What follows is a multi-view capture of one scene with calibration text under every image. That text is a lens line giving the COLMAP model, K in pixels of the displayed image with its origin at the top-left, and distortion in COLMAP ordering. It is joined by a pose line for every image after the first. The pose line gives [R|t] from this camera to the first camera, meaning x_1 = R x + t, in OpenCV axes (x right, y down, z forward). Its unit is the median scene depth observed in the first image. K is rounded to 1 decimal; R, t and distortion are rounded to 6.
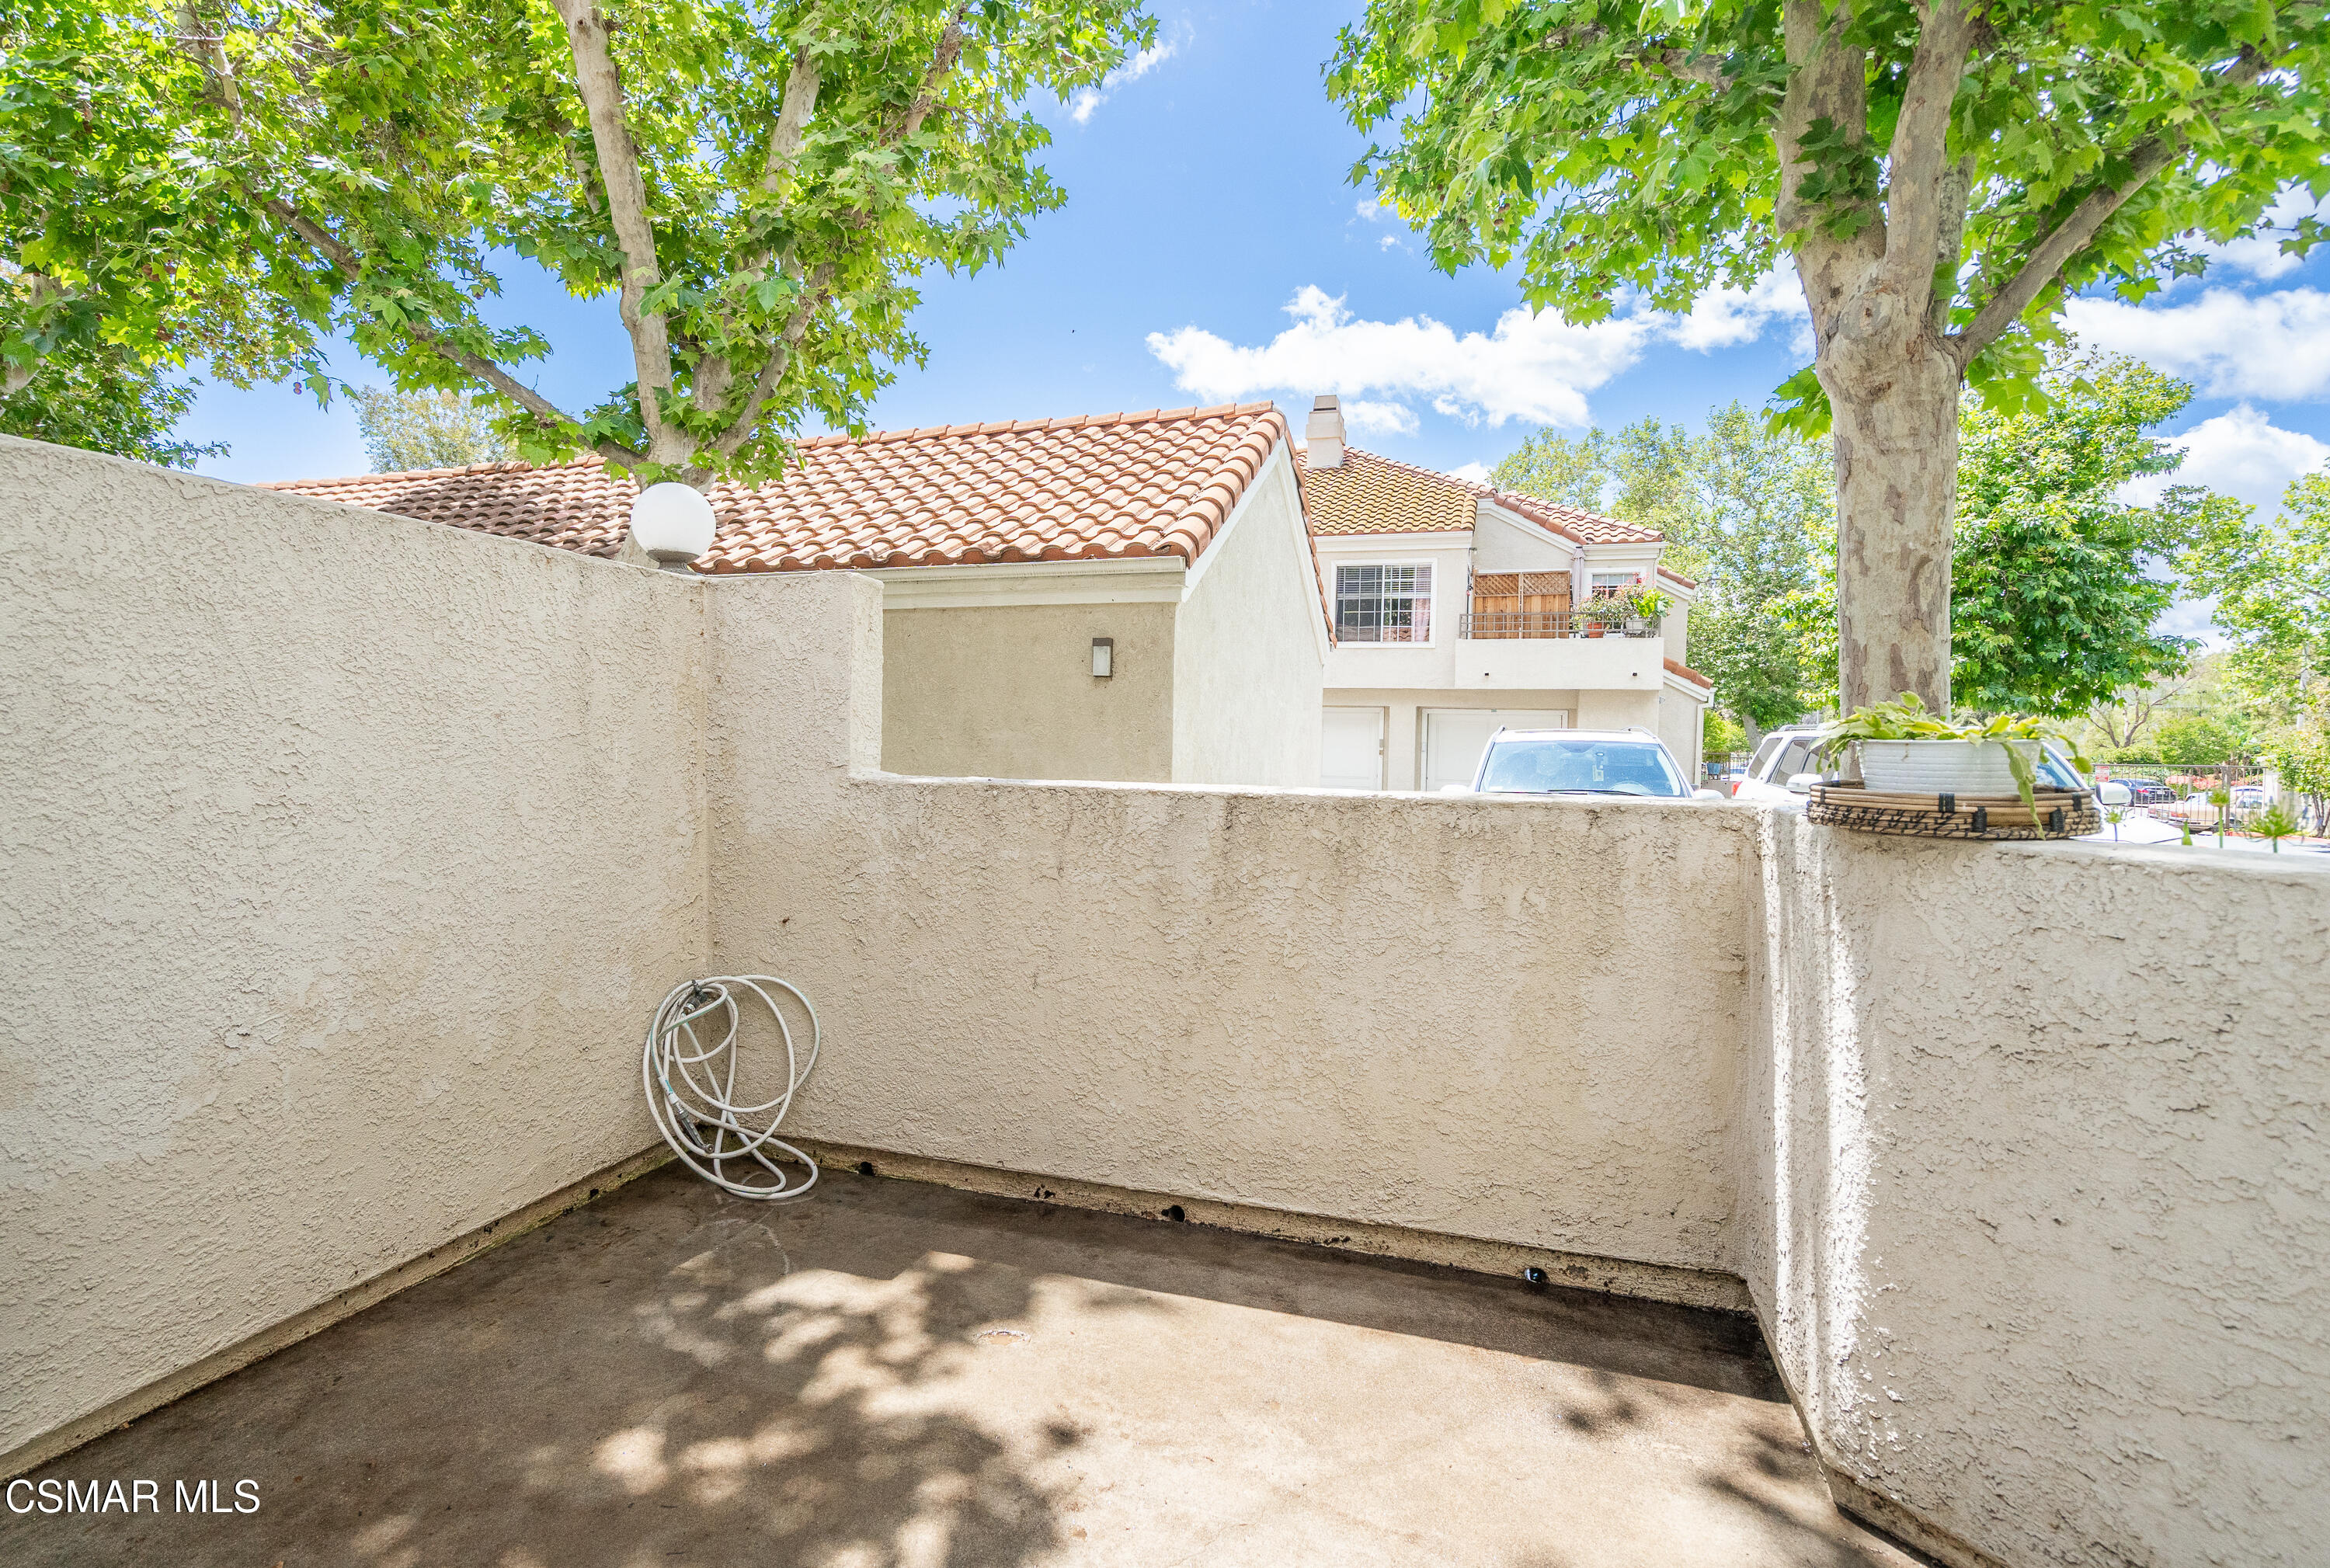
lens RADIAL K [[1132.8, 0, 1164.1], [0, 1132.8, 775.2], [0, 0, 1]] dist [-0.010163, 0.006736]
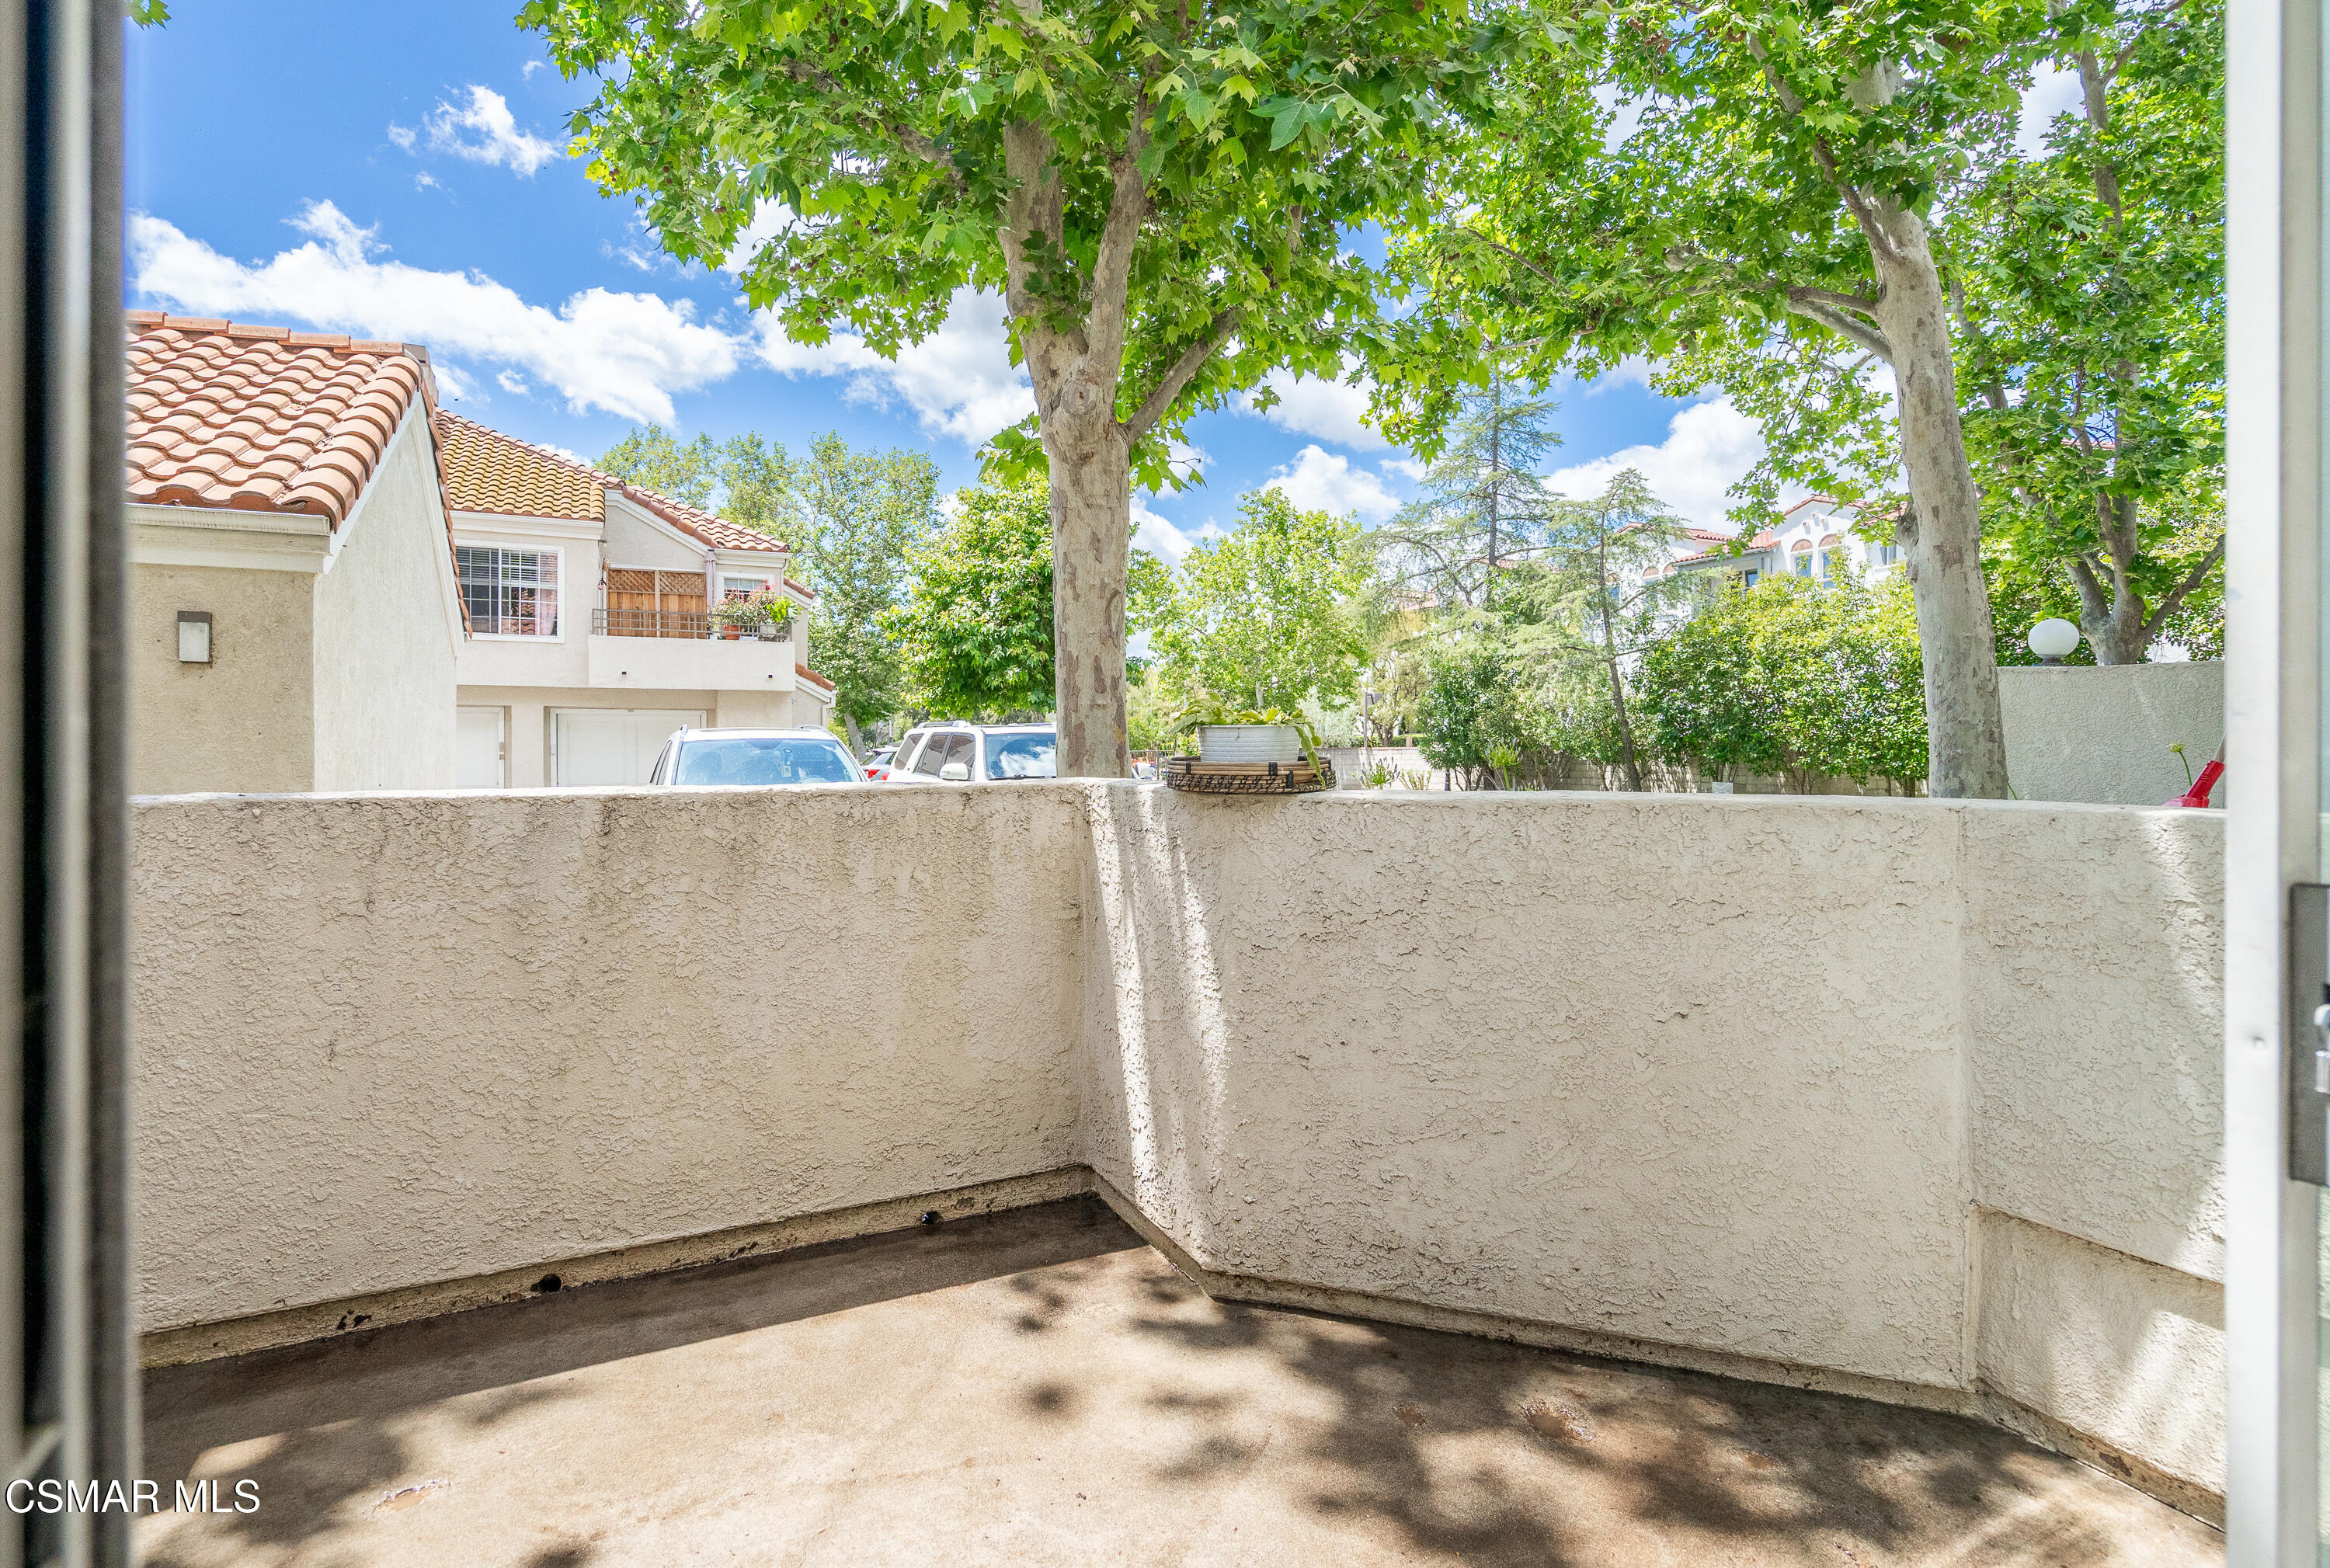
lens RADIAL K [[1109.9, 0, 1152.7], [0, 1109.9, 763.3], [0, 0, 1]] dist [-0.011055, 0.007078]
pose [[0.718753, -0.031465, 0.694553, -0.229948], [0.039051, 0.999225, 0.004855, 0.002988], [-0.694168, 0.023634, 0.719425, 0.059570]]
